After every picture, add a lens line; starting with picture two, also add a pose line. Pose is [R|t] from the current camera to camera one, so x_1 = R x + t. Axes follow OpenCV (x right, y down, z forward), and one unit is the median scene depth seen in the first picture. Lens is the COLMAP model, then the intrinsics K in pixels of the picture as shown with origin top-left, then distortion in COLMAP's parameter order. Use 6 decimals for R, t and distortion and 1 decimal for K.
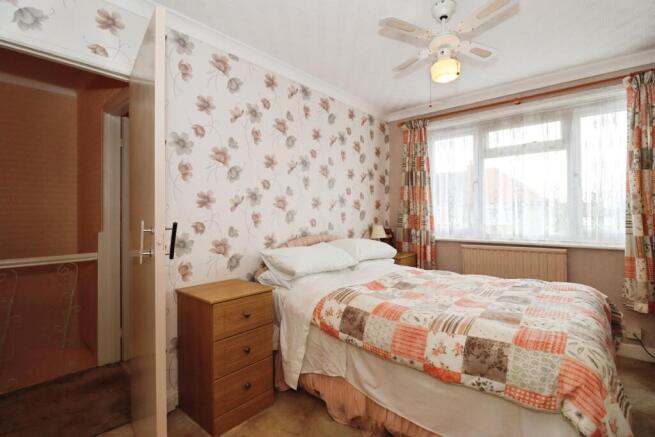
lens RADIAL K [[307.6, 0, 327.5], [0, 307.6, 218.5], [0, 0, 1]] dist [-0.030351, -0.000382]
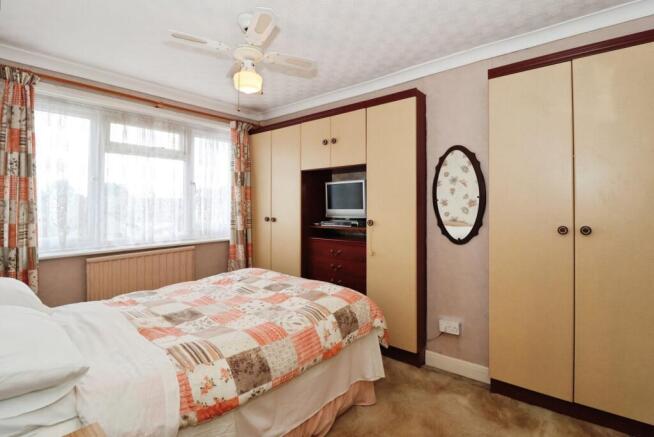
lens RADIAL K [[309.6, 0, 326.8], [0, 309.6, 206.1], [0, 0, 1]] dist [-0.000037, -0.000170]
pose [[-0.043089, -0.000517, 0.999071, -0.509603], [0.018556, 0.999827, 0.001318, -0.052912], [-0.998899, 0.018596, -0.043072, 0.600203]]
